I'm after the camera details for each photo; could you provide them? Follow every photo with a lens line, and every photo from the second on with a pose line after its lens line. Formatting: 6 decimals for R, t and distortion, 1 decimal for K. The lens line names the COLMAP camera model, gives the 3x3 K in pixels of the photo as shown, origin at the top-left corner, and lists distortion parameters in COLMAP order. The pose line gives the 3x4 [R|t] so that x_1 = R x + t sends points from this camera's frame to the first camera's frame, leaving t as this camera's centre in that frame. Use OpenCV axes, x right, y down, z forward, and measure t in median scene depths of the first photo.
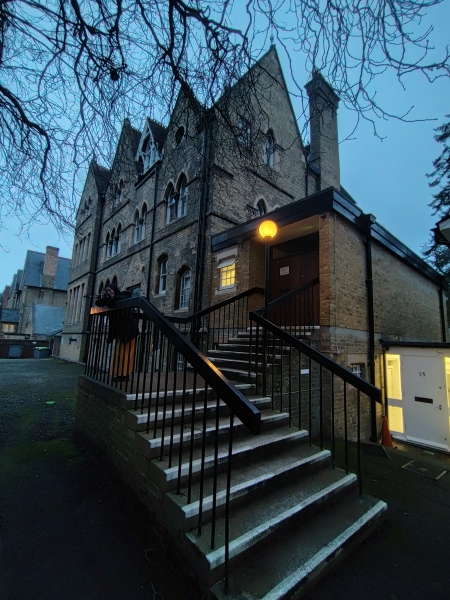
lens RADIAL K [[279.5, 0, 223.4], [0, 279.5, 302.3], [0, 0, 1]] dist [-0.002651, 0.000376]
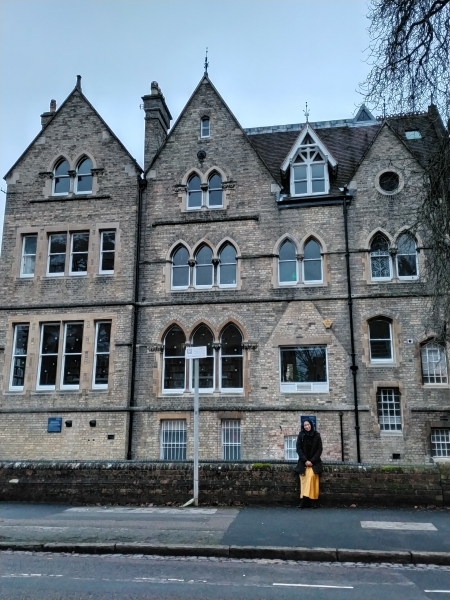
lens RADIAL K [[552.7, 0, 227.3], [0, 552.7, 303.3], [0, 0, 1]] dist [0.062145, 0.000000]
pose [[0.770146, 0.104764, 0.629206, -2.042505], [-0.065877, 0.994209, -0.084904, -0.046036], [-0.634457, 0.023939, 0.772587, -0.017644]]
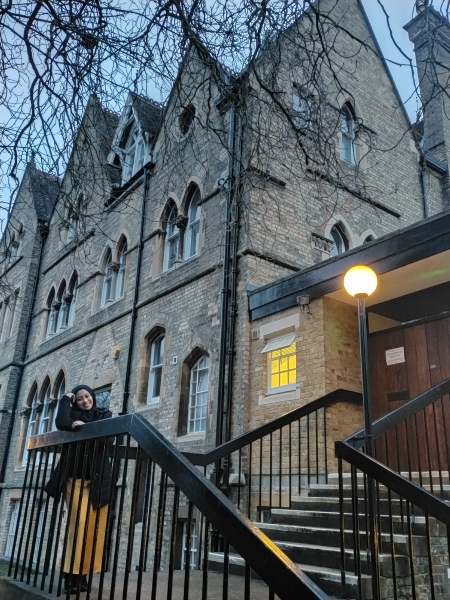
lens RADIAL K [[552.7, 0, 227.5], [0, 552.7, 294.3], [0, 0, 1]] dist [0.062145, 0.000000]
pose [[0.997468, -0.027125, -0.065738, -0.013343], [0.012182, 0.975911, -0.217831, -0.004269], [0.070063, 0.216478, 0.973770, -0.027442]]
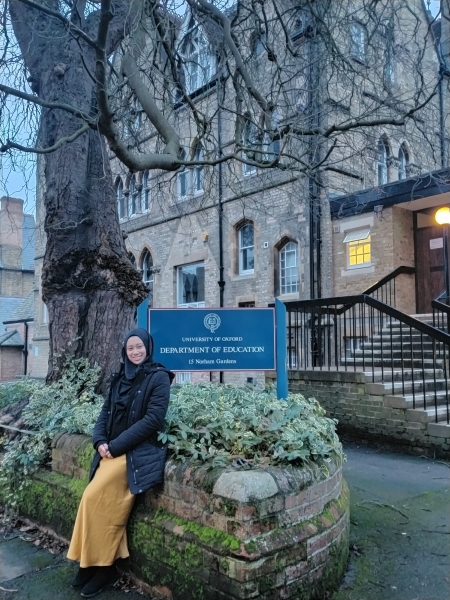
lens RADIAL K [[552.7, 0, 225.5], [0, 552.7, 314.3], [0, 0, 1]] dist [0.062145, 0.000000]
pose [[0.998824, -0.047618, -0.009116, -0.324066], [0.048199, 0.995569, 0.080744, -0.058272], [0.005231, -0.081089, 0.996693, -0.529482]]
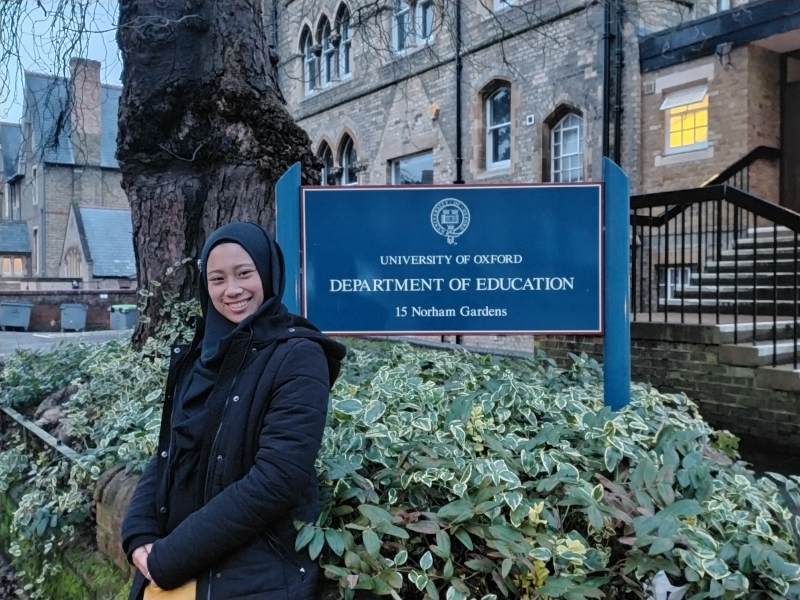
lens RADIAL K [[736.9, 0, 407.1], [0, 736.9, 308.9], [0, 0, 1]] dist [0.062145, 0.000000]
pose [[0.995377, -0.041776, -0.086478, -0.334453], [0.056246, 0.983434, 0.172318, -0.028275], [0.077846, -0.176385, 0.981238, -0.323924]]
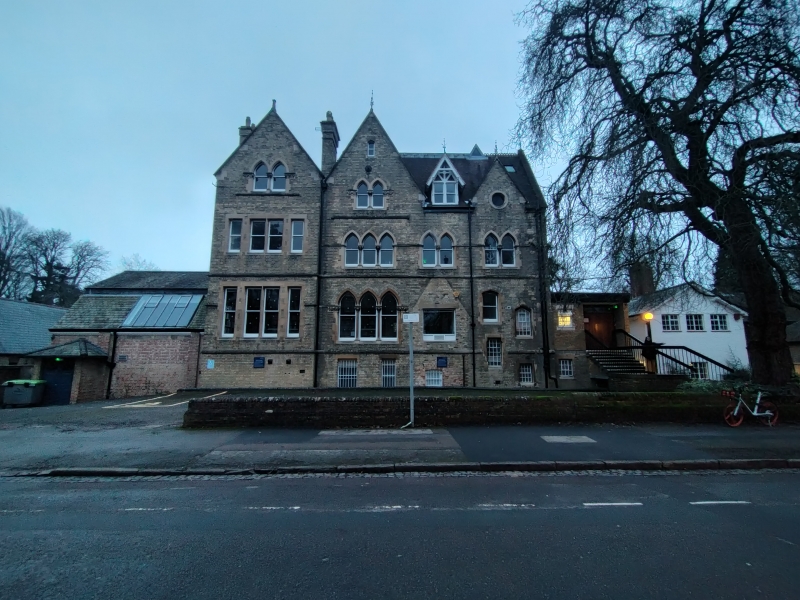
lens RADIAL K [[372.6, 0, 416.7], [0, 372.6, 307.0], [0, 0, 1]] dist [-0.002651, 0.000376]
pose [[0.641478, 0.069104, 0.764022, -2.138425], [-0.087950, 0.995992, -0.016241, -0.050953], [-0.762083, -0.056778, 0.644985, 0.195775]]
